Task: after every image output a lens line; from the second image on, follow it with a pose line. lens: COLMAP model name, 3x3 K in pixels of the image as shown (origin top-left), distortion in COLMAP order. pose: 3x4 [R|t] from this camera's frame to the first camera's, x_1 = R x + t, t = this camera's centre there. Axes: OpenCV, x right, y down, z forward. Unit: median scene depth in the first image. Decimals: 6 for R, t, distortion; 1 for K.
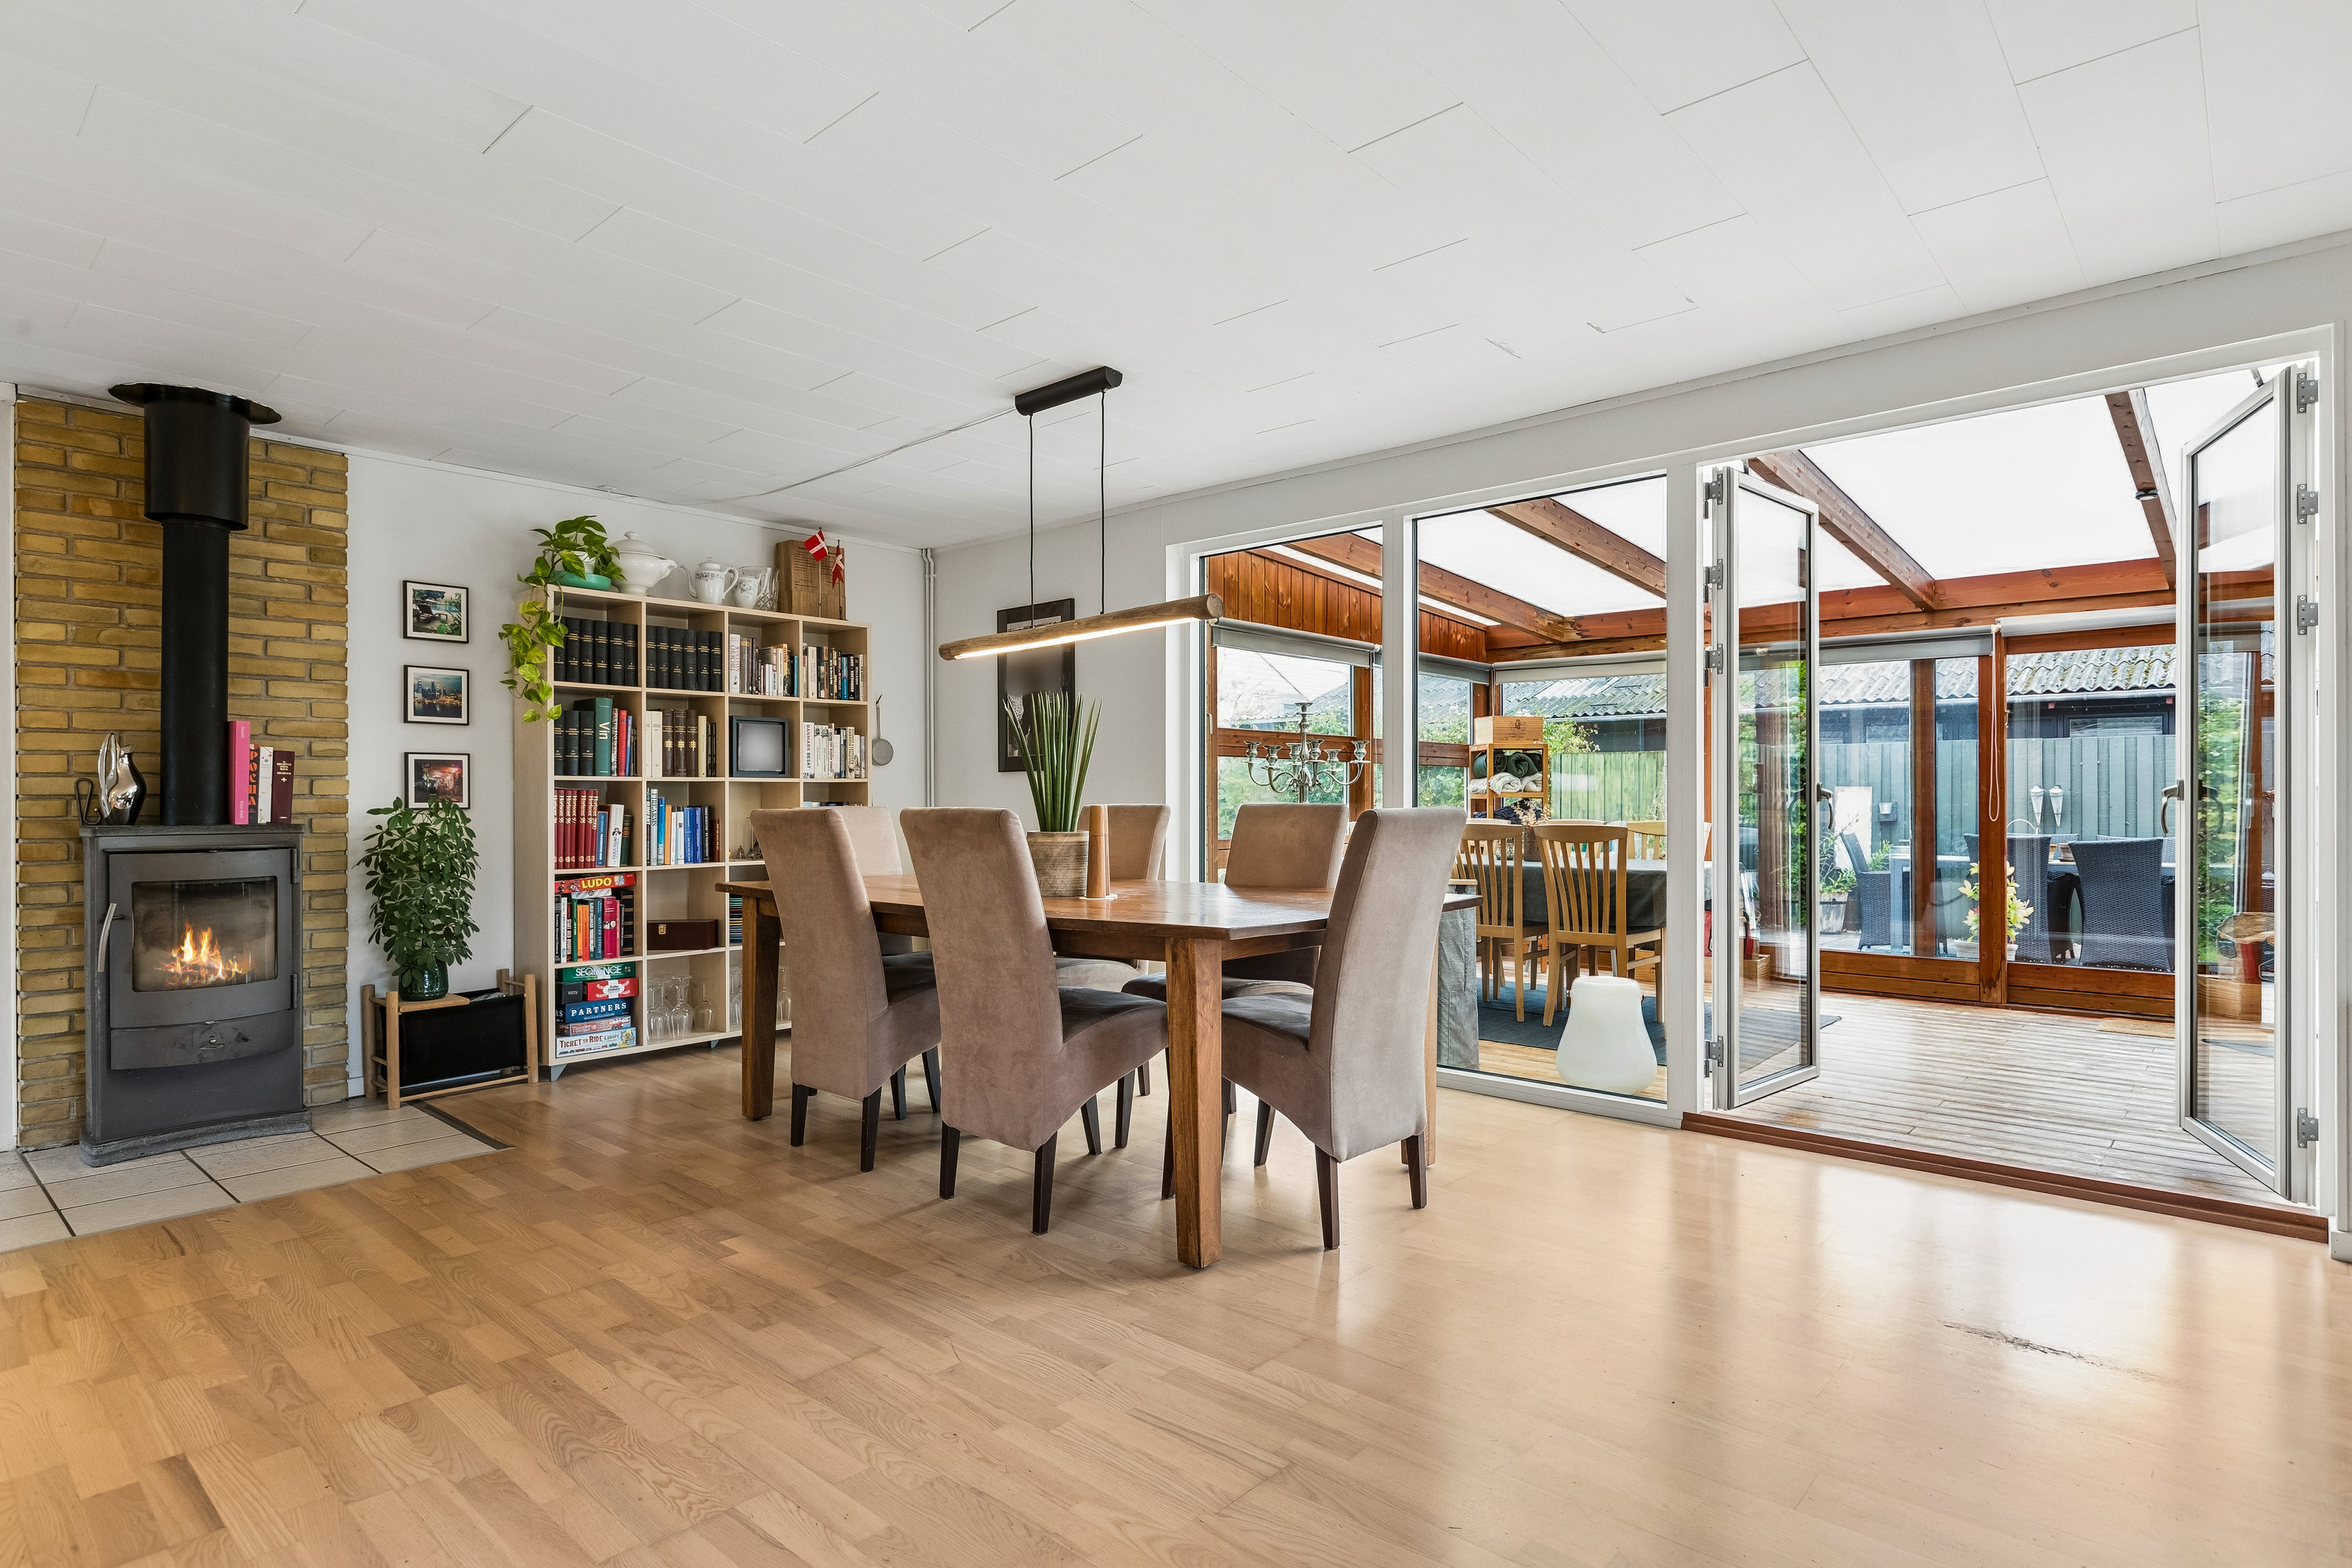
lens RADIAL K [[1209.1, 0, 1181.9], [0, 1209.1, 799.9], [0, 0, 1]] dist [0.001135, -0.000823]
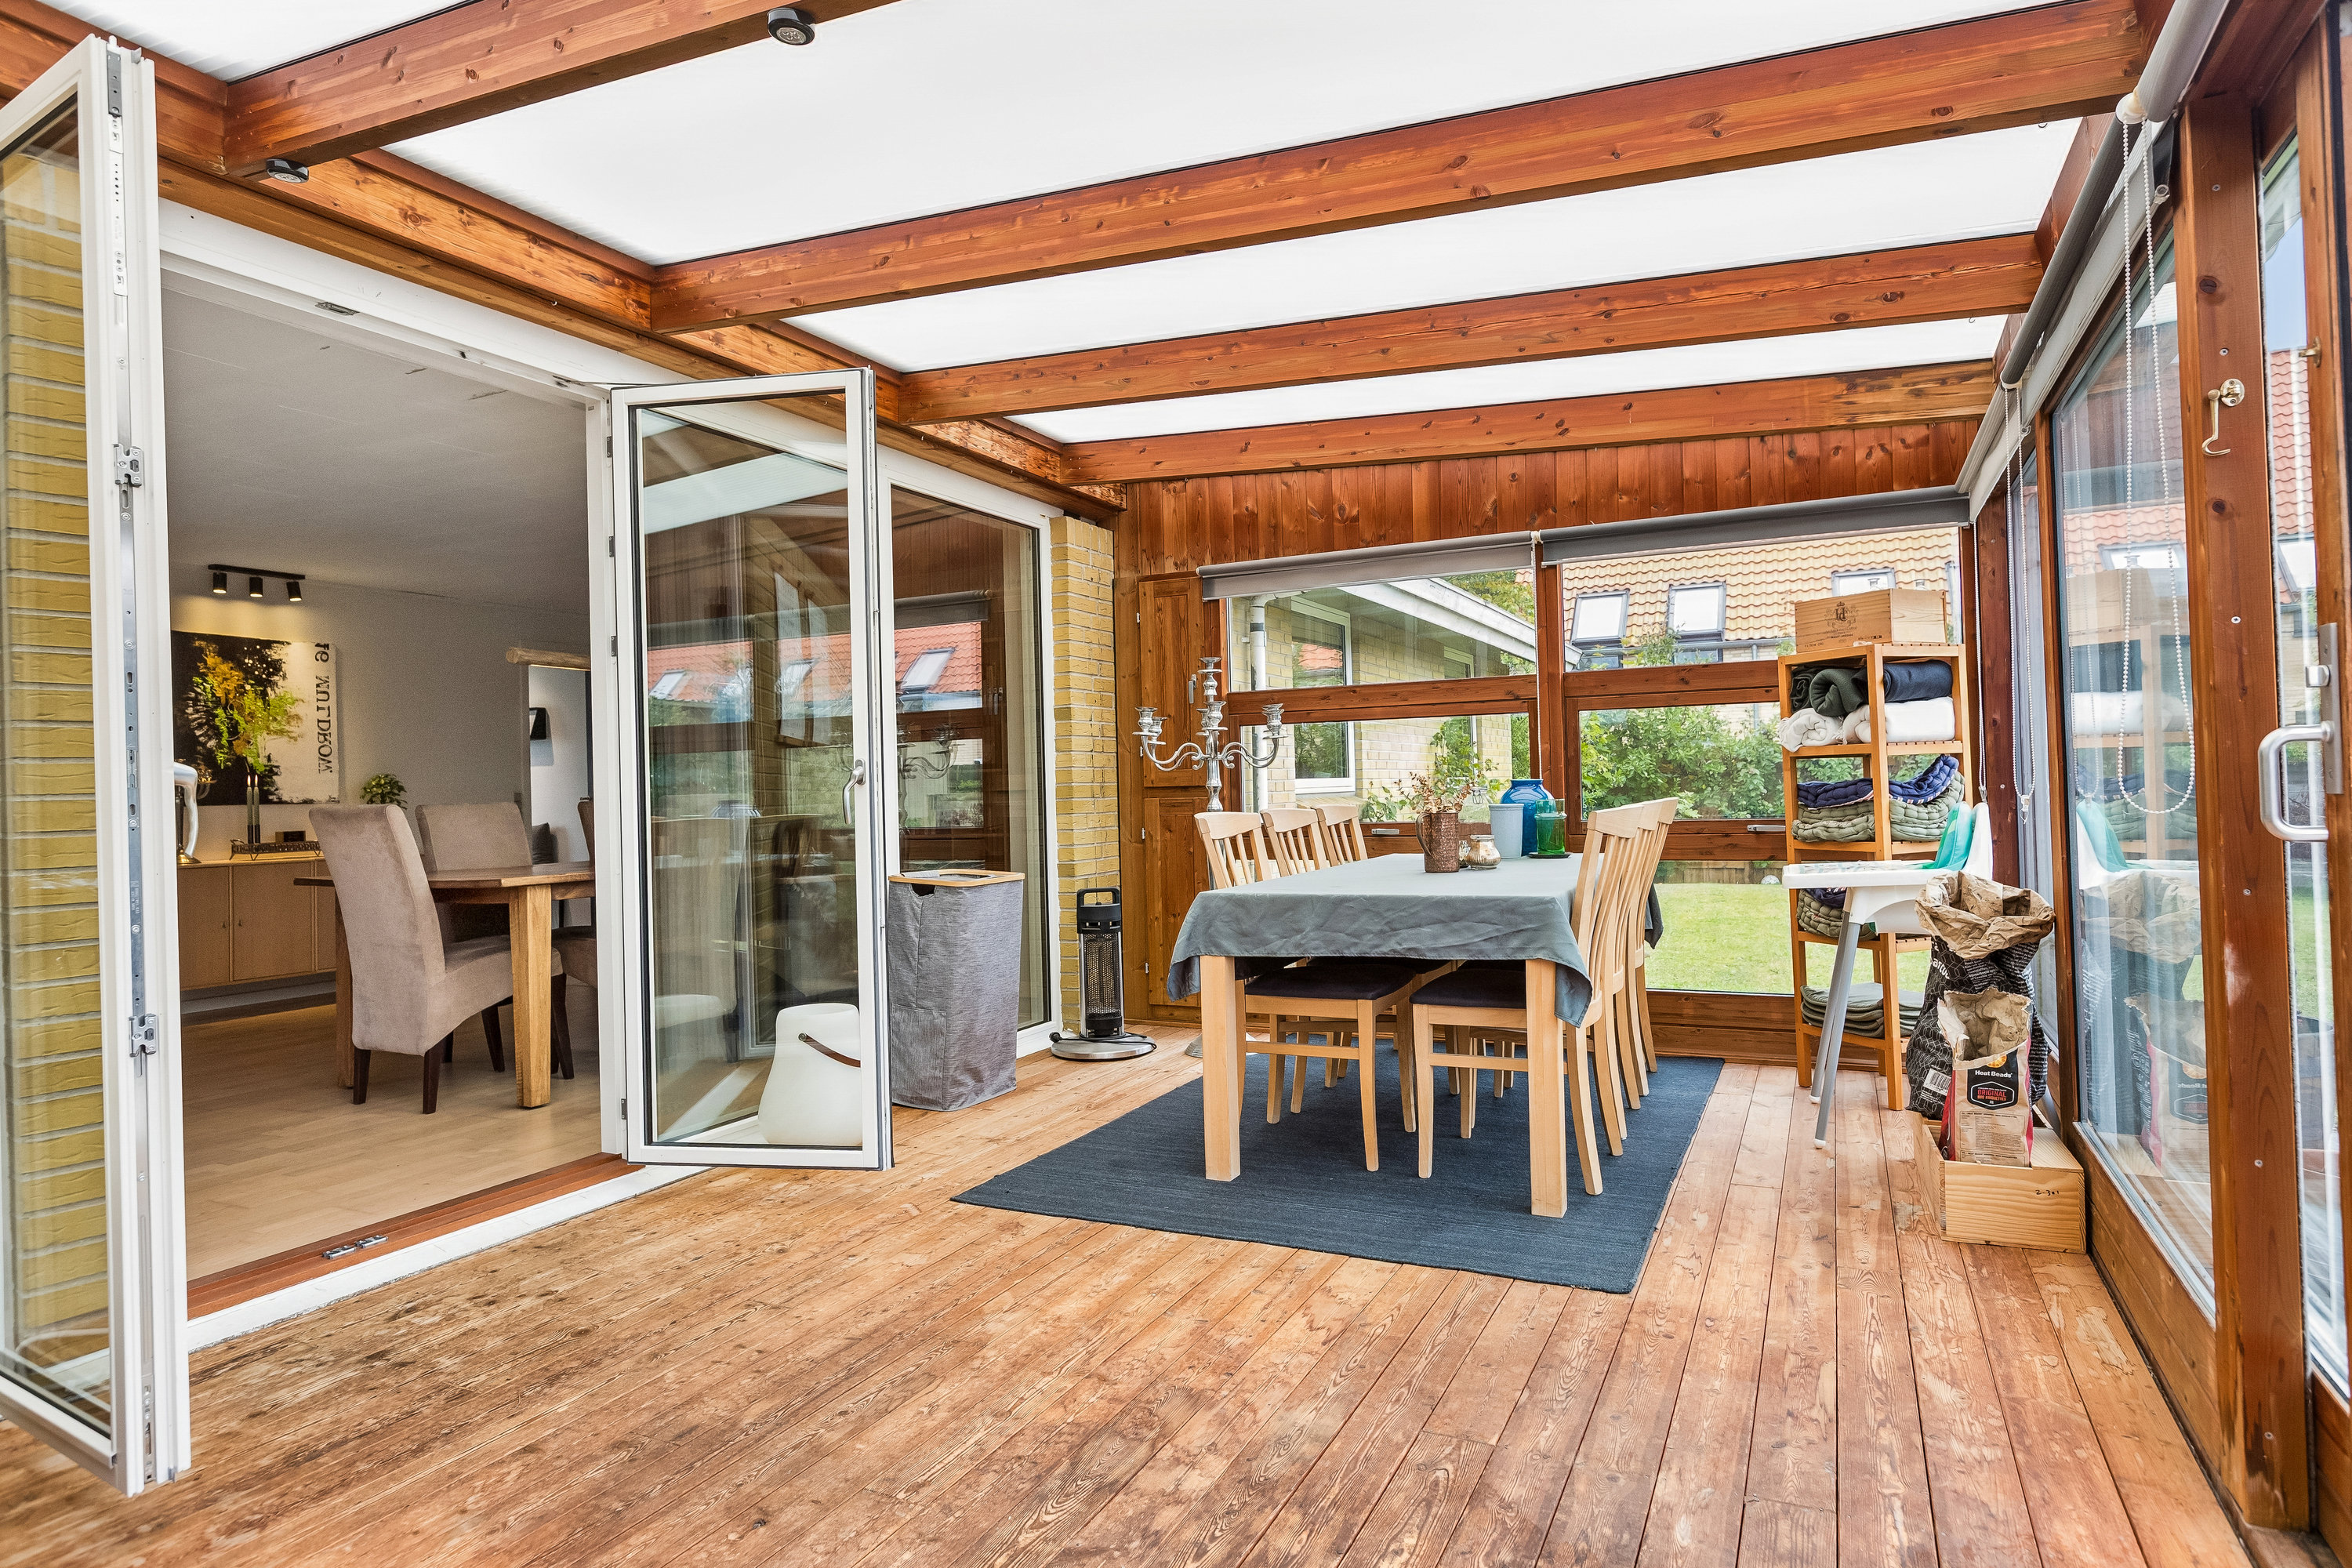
lens RADIAL K [[1304.3, 0, 1180.9], [0, 1304.3, 780.2], [0, 0, 1]] dist [0.005663, -0.001849]
pose [[0.270660, -0.013267, -0.962584, 1.198488], [0.026557, 0.999627, -0.006310, 0.007930], [0.962309, -0.023856, 0.270911, 0.952835]]
